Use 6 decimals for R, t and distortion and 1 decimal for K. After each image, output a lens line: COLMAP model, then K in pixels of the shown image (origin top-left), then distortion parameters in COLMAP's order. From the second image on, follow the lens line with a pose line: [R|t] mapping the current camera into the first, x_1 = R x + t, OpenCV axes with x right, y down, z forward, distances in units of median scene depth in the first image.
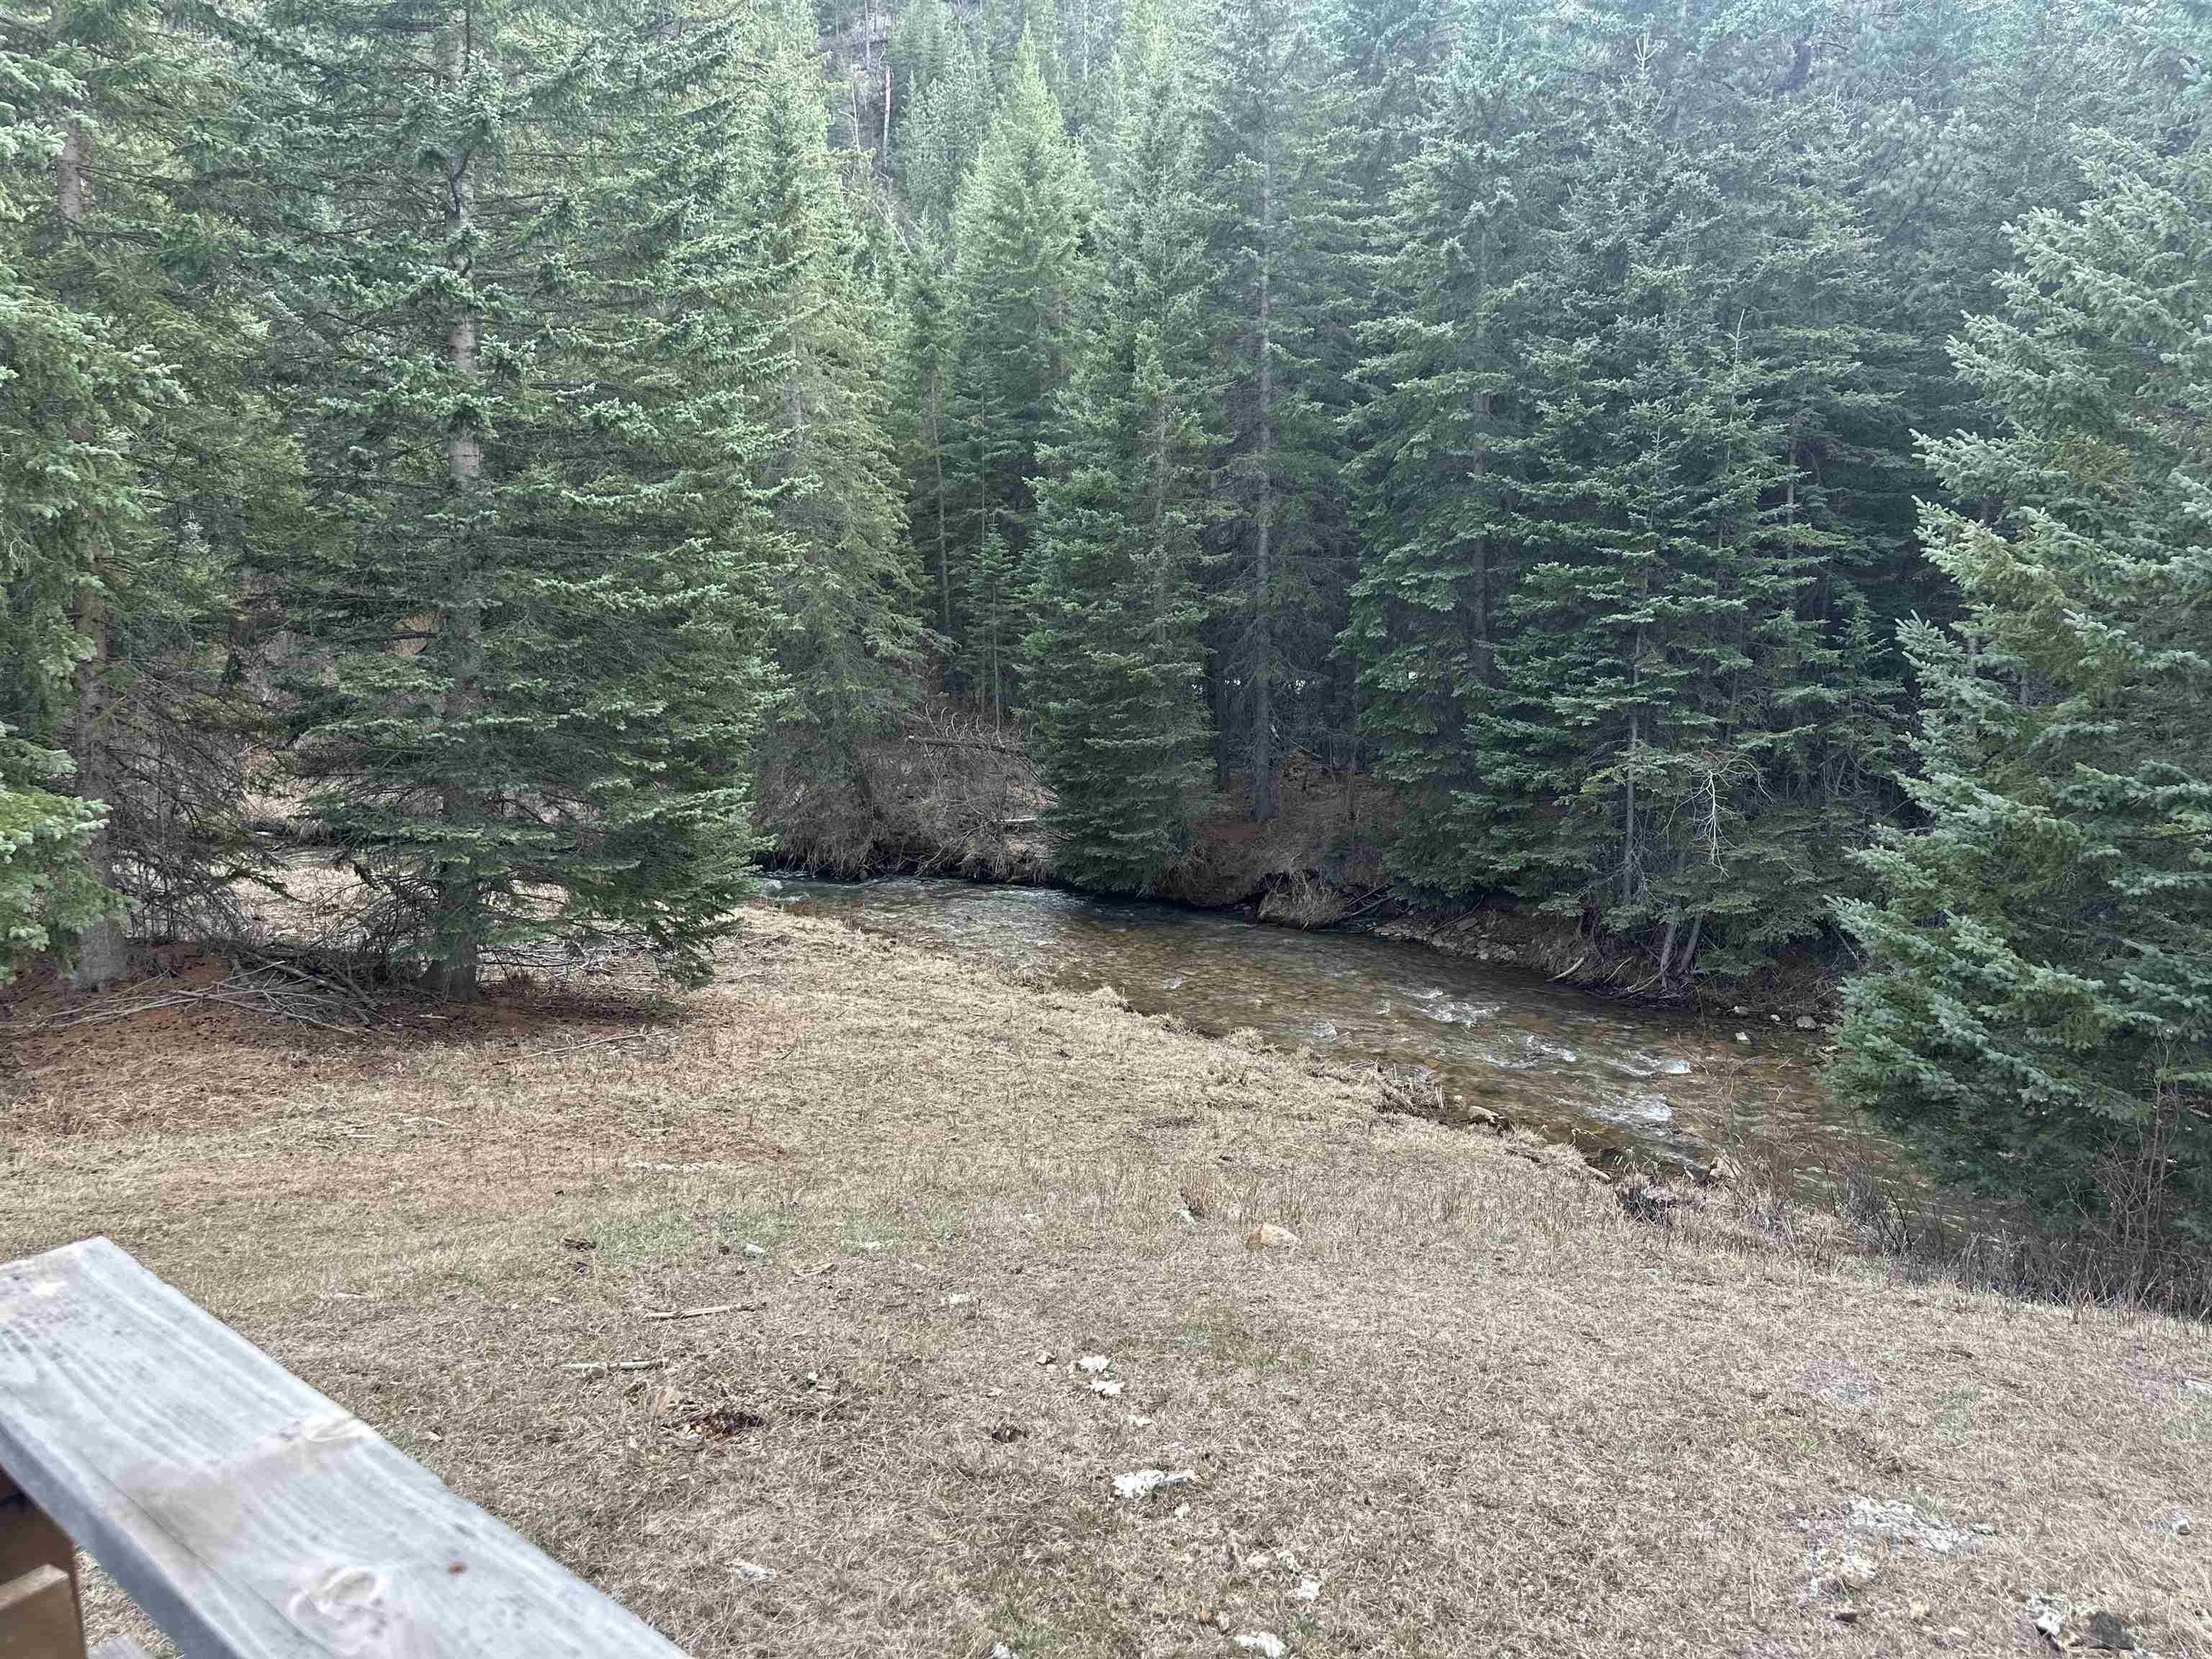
lens RADIAL K [[1583.0, 0, 1093.4], [0, 1583.0, 860.9], [0, 0, 1]] dist [0.084941, -0.125185]
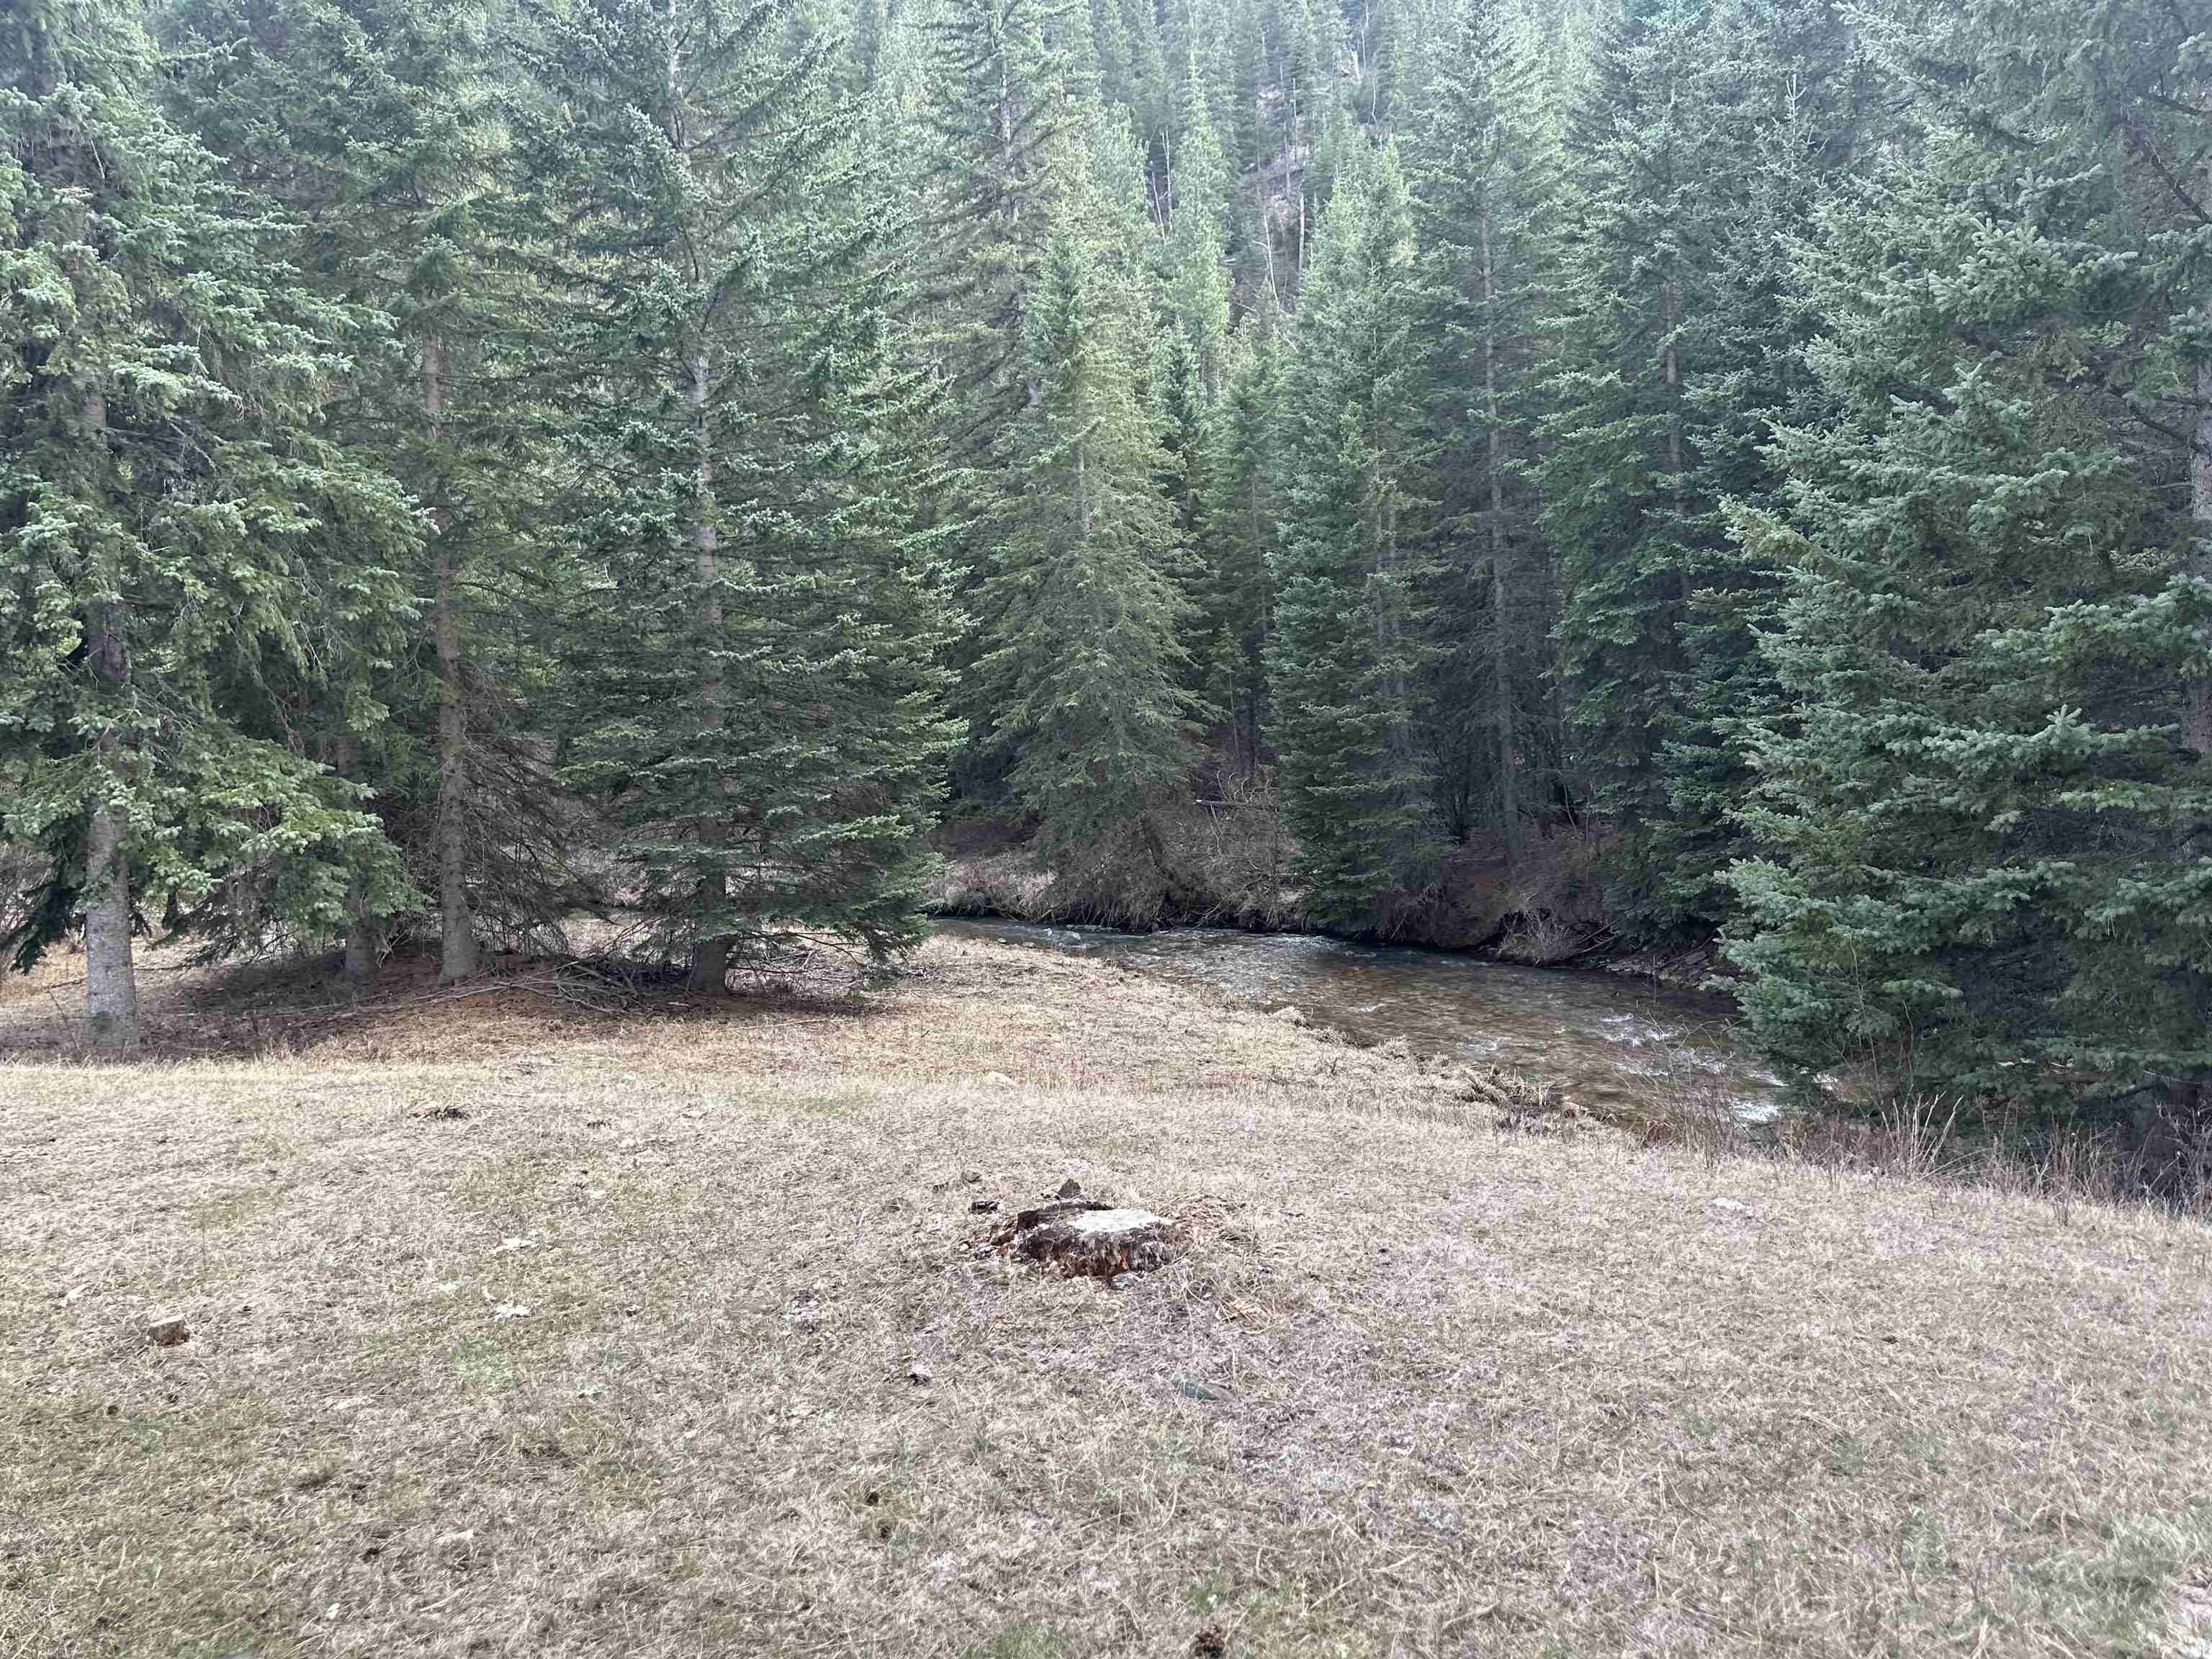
lens RADIAL K [[1583.0, 0, 1093.4], [0, 1583.0, 860.9], [0, 0, 1]] dist [0.084941, -0.125185]
pose [[0.954925, -0.025038, -0.295788, 0.235685], [0.006002, 0.997861, -0.065092, 0.057606], [0.296785, 0.060382, 0.953033, -0.092799]]
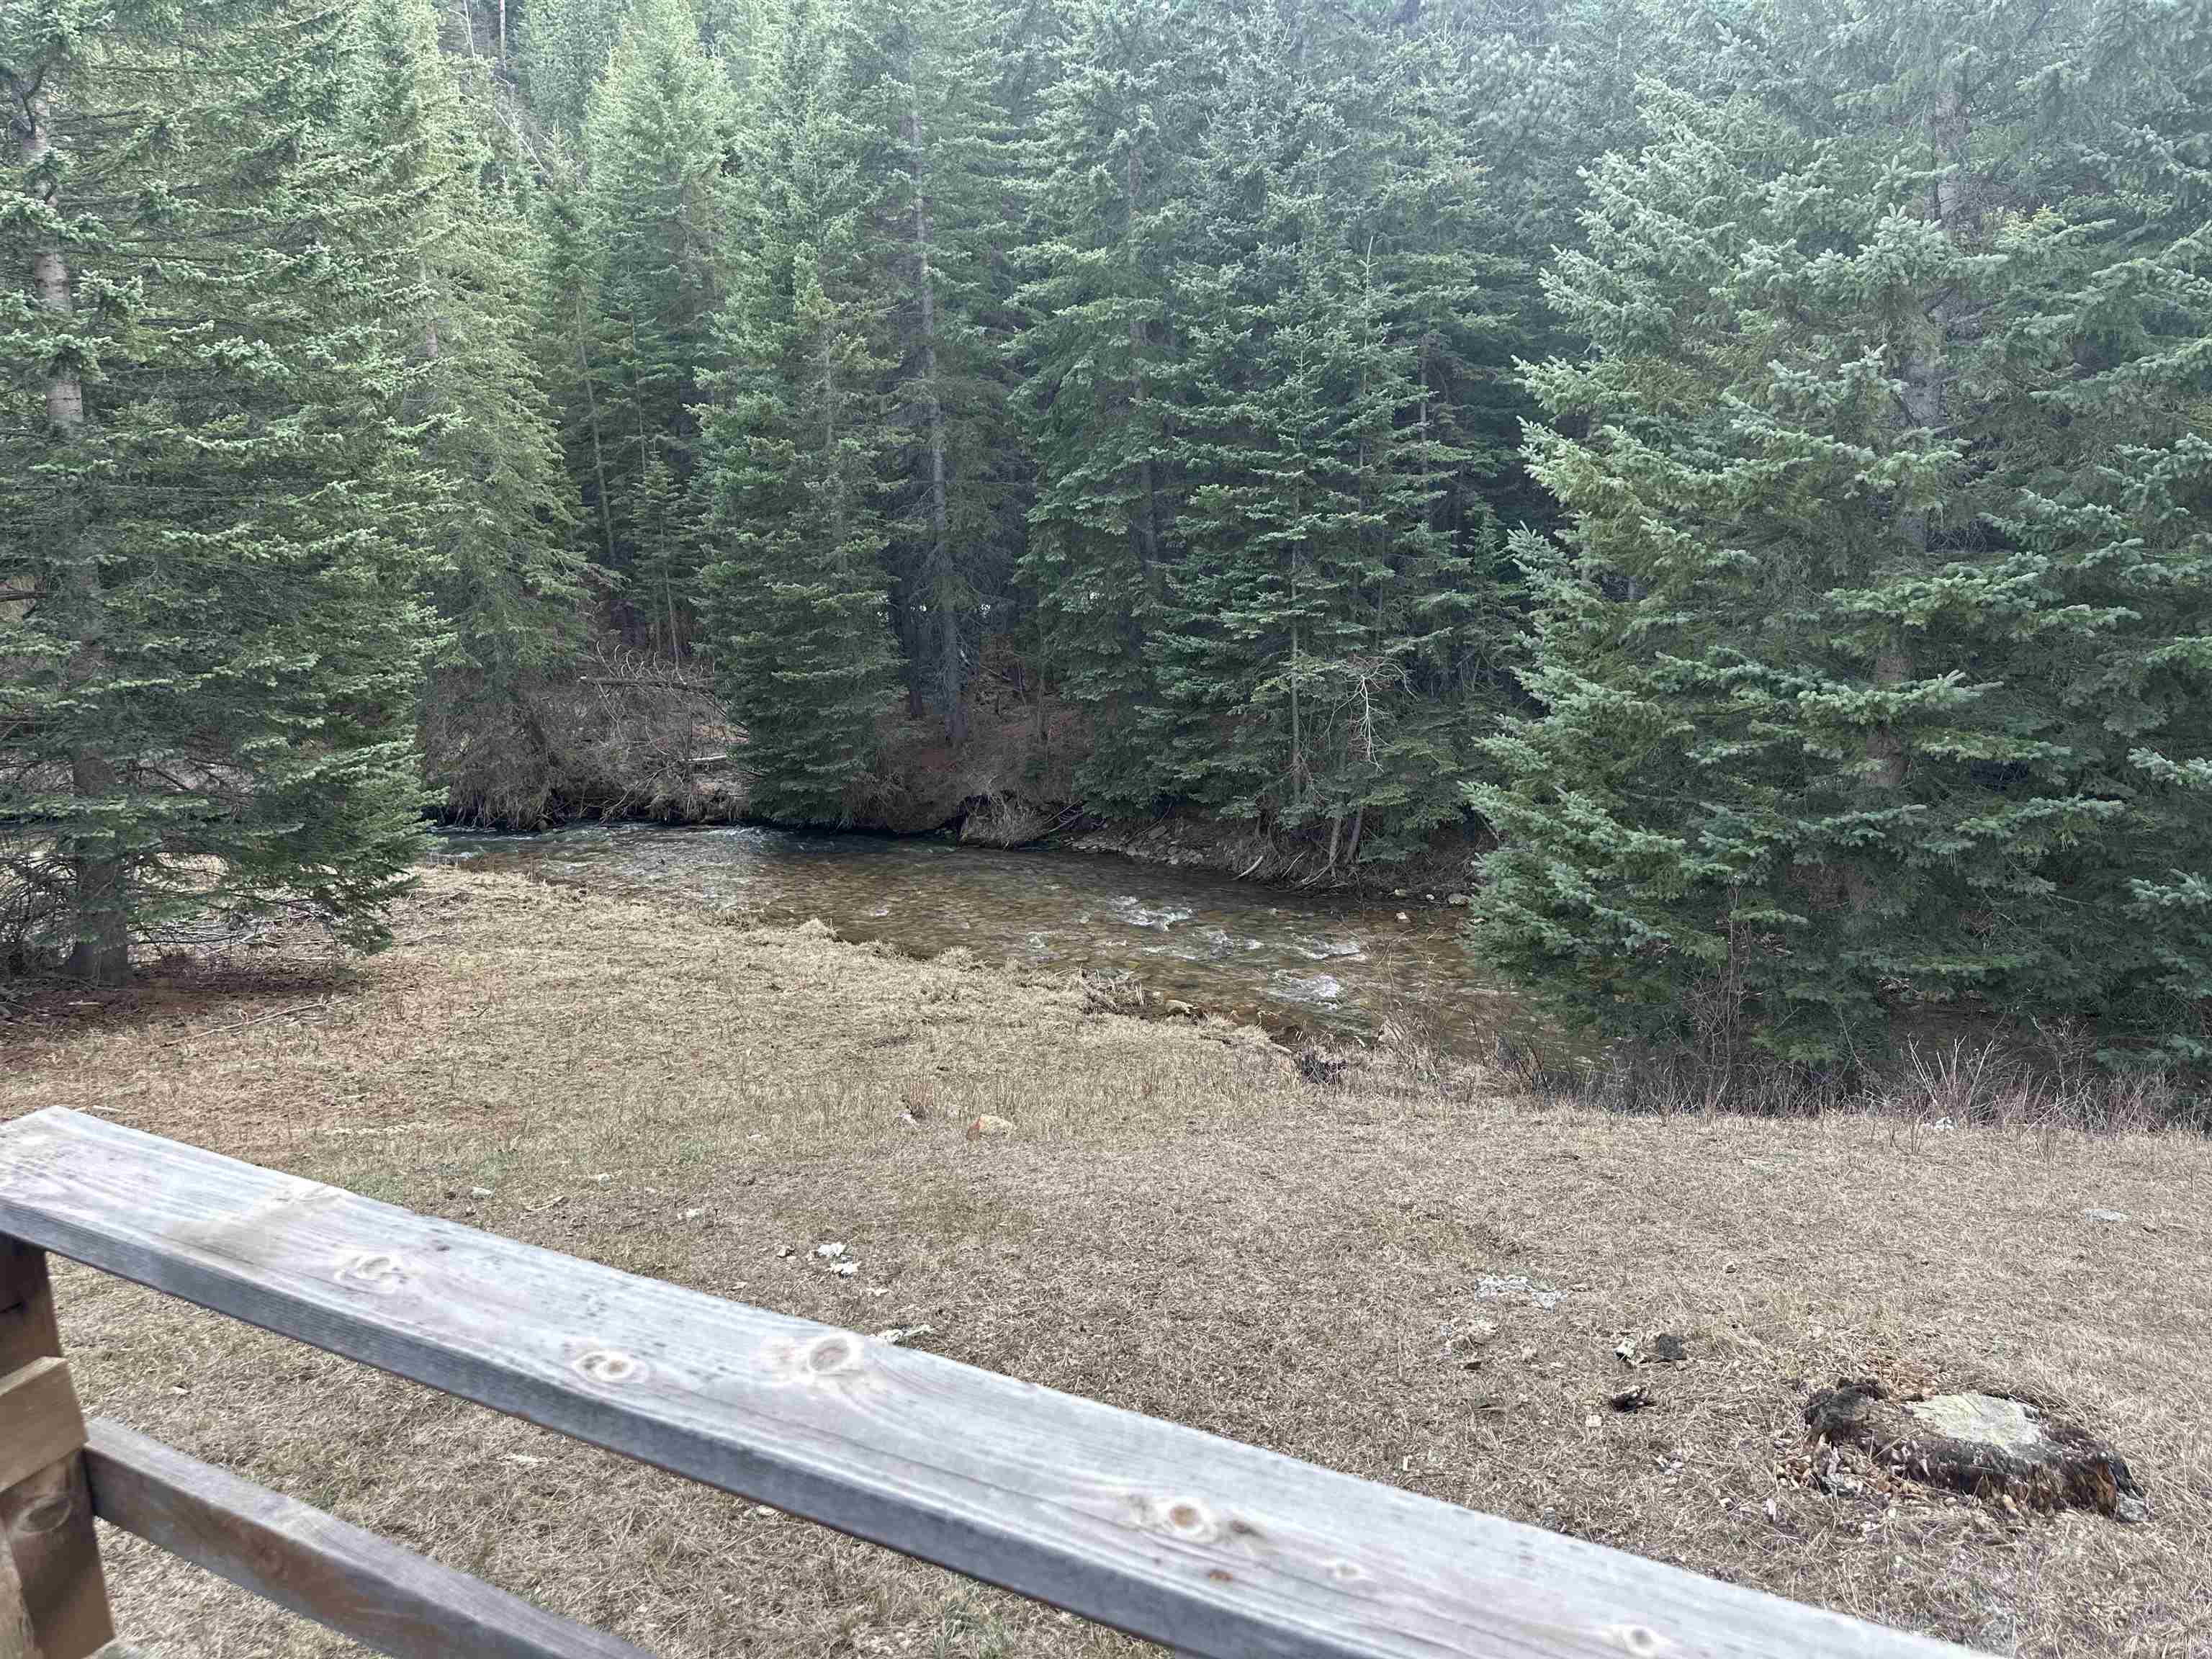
lens RADIAL K [[1587.7, 0, 1111.0], [0, 1587.7, 839.5], [0, 0, 1]] dist [0.160419, -0.276930]
pose [[0.978017, -0.069951, 0.196443, -0.002768], [0.063461, 0.997216, 0.039148, 0.001748], [-0.198634, -0.025821, 0.979733, -0.031923]]
